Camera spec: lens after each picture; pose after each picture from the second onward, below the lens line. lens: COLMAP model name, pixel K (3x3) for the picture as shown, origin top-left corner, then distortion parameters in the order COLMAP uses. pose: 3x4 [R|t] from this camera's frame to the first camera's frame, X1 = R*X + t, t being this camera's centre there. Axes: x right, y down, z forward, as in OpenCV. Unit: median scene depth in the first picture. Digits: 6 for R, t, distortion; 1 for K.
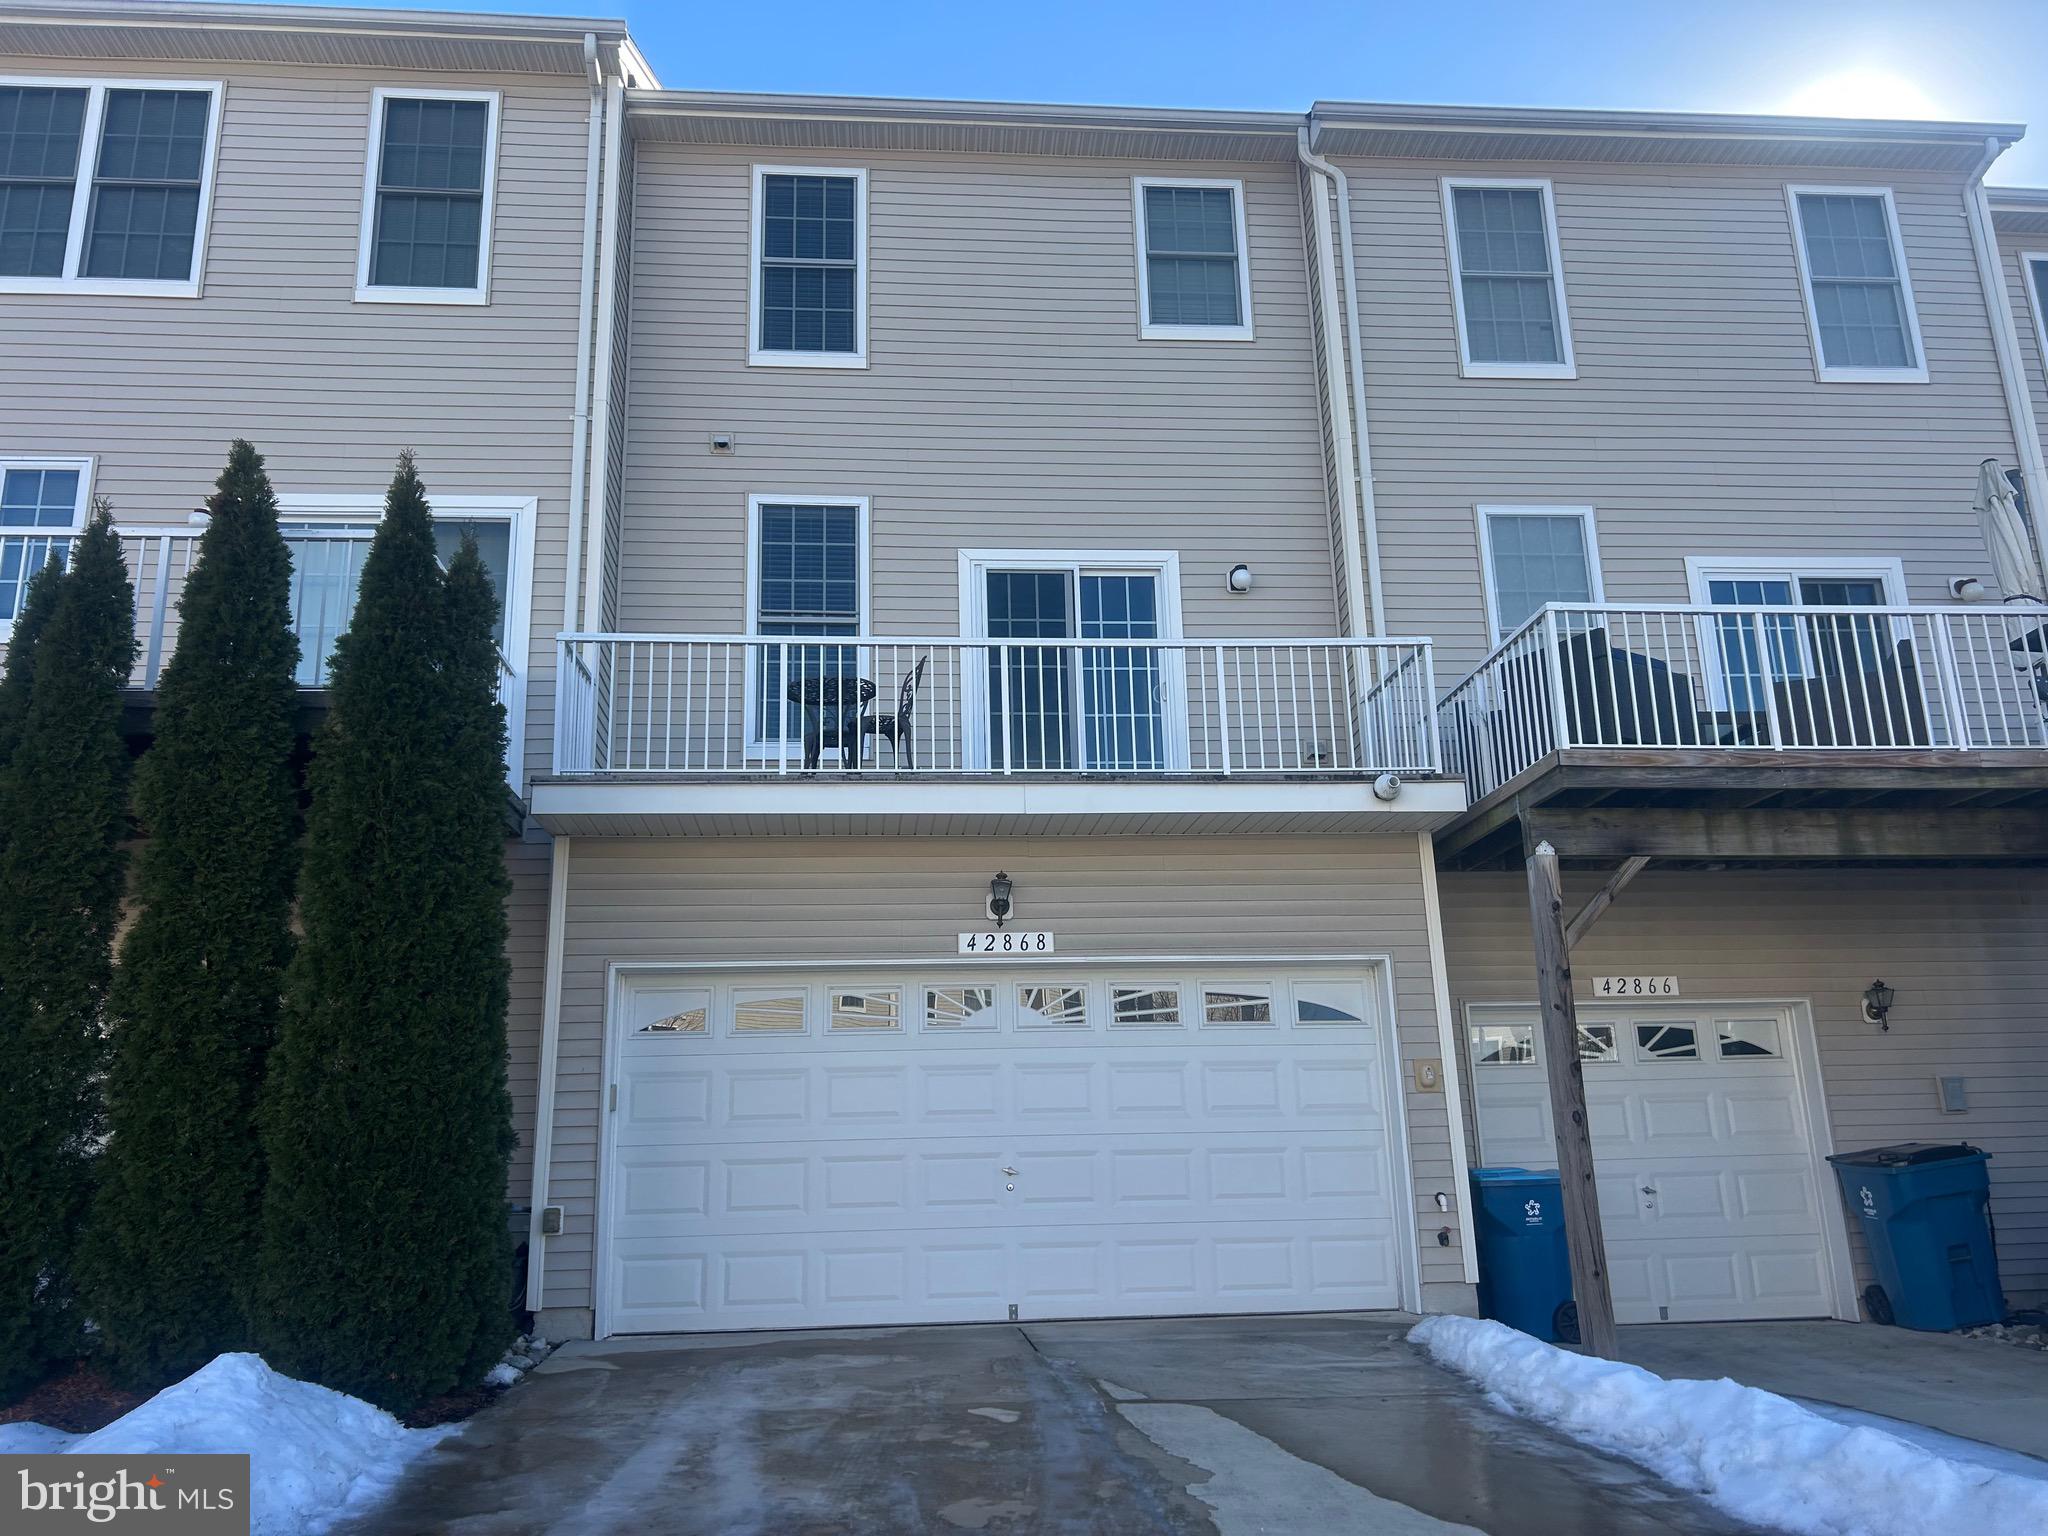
lens RADIAL K [[1544.0, 0, 1024.0], [0, 1544.0, 768.0], [0, 0, 1]] dist [0.044210, -0.052413]
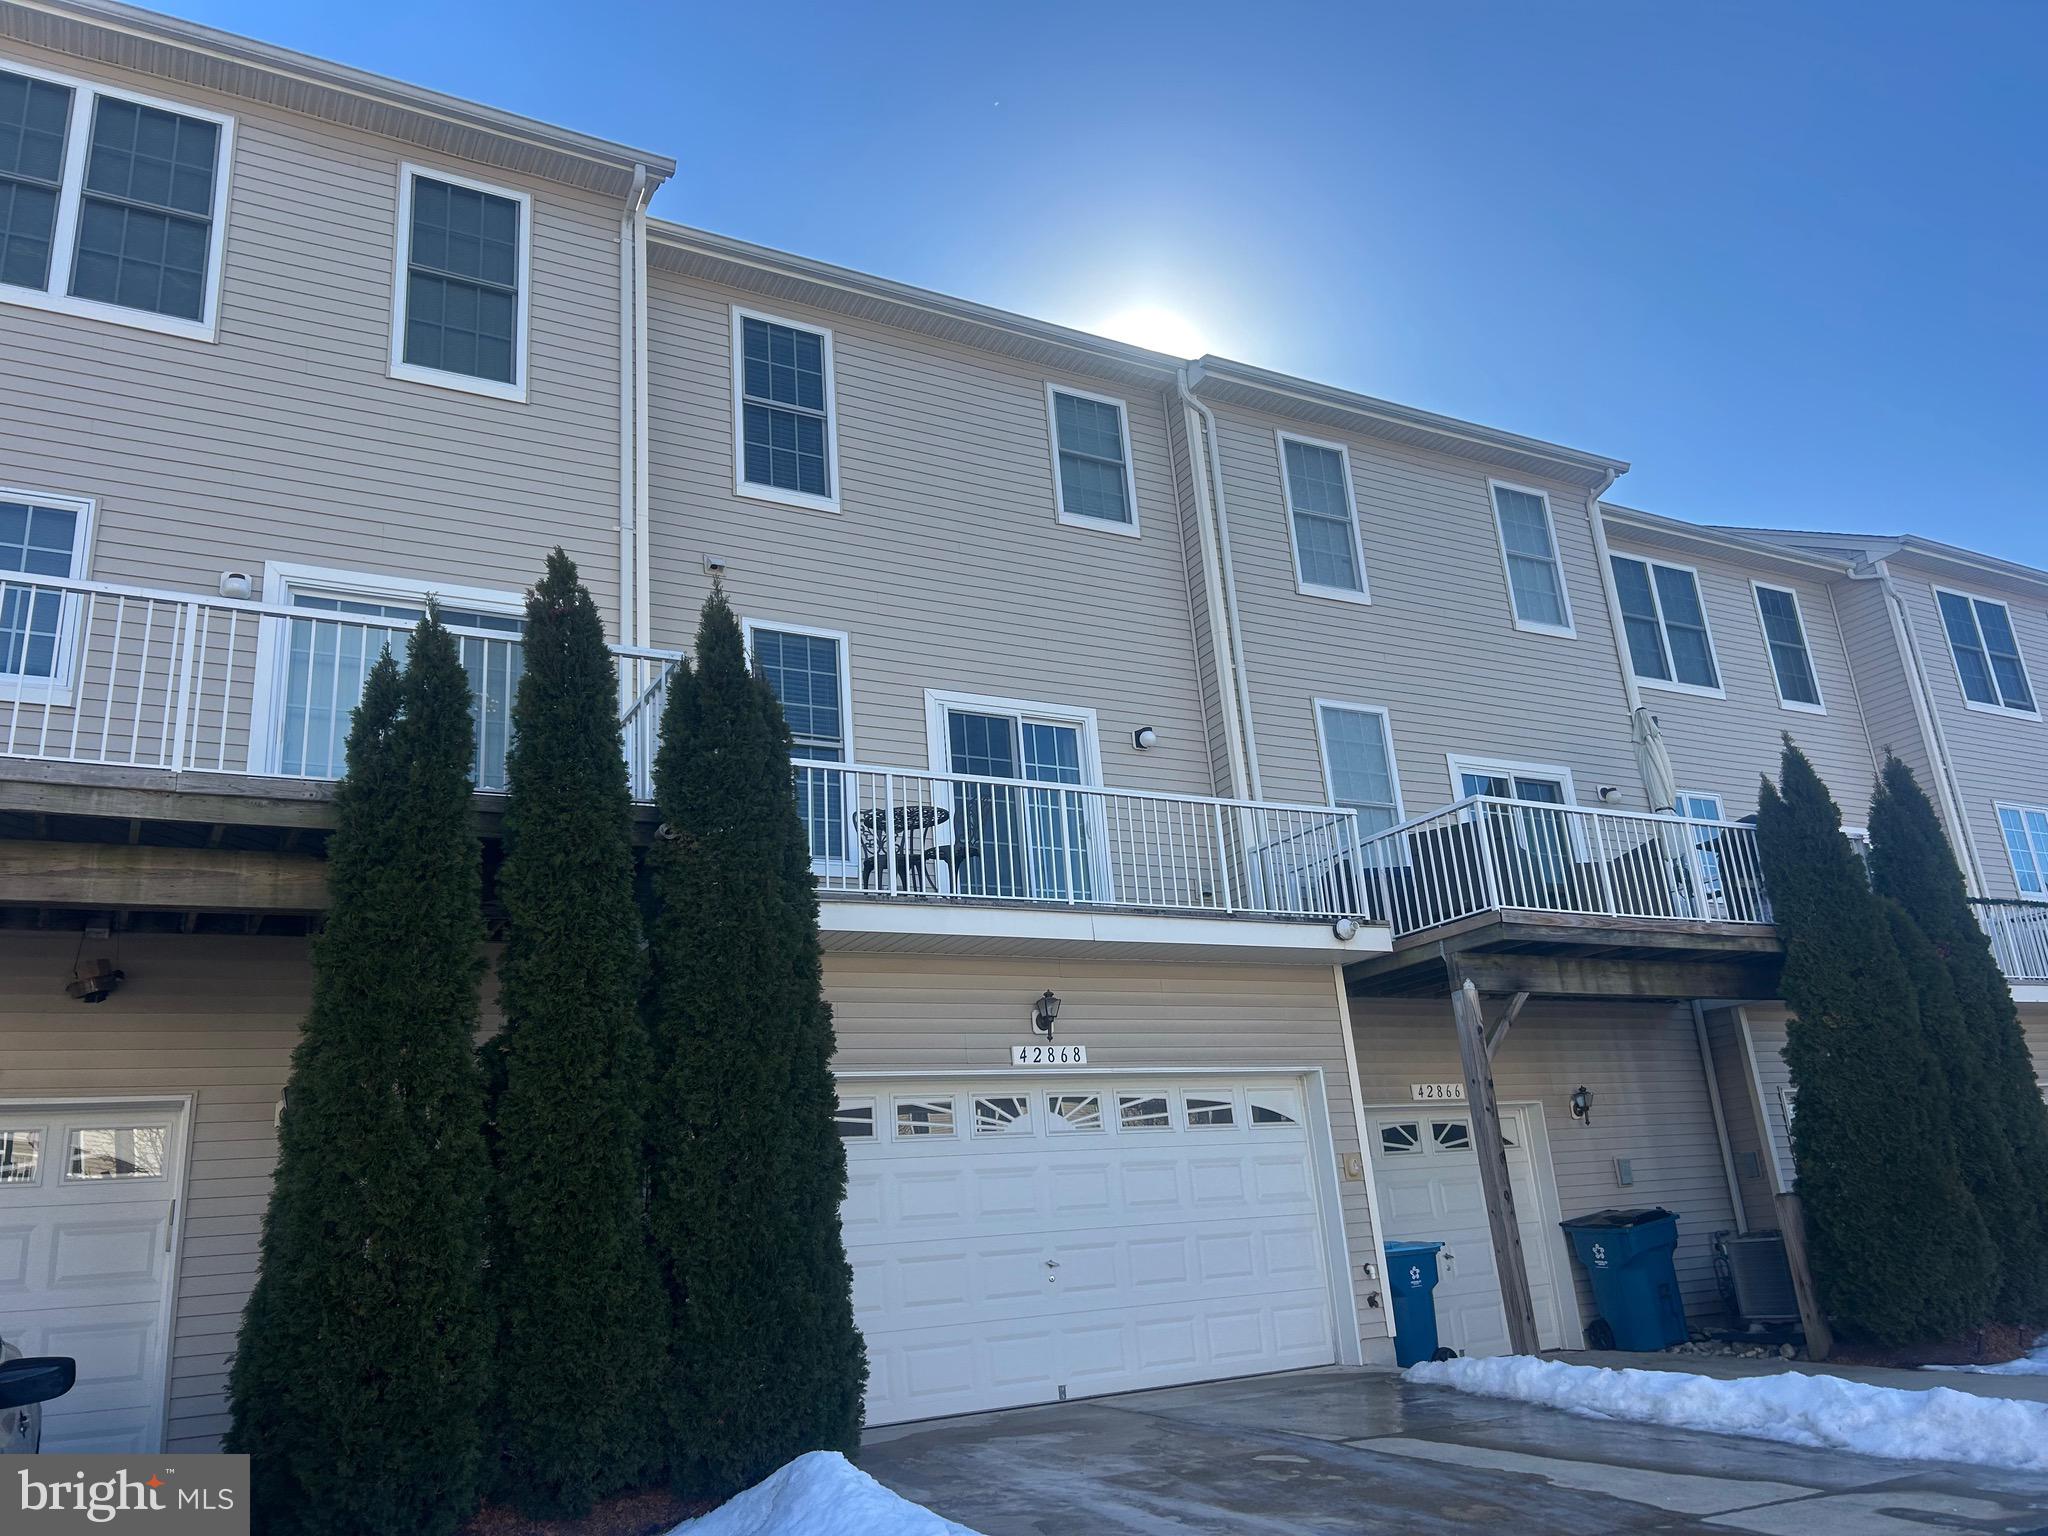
lens RADIAL K [[1534.8, 0, 1020.7], [0, 1534.8, 743.6], [0, 0, 1]] dist [0.041052, -0.061004]
pose [[0.908391, 0.088400, 0.408670, -0.449522], [-0.055587, 0.994252, -0.091510, -0.007714], [-0.414411, 0.060410, 0.908083, -0.017871]]
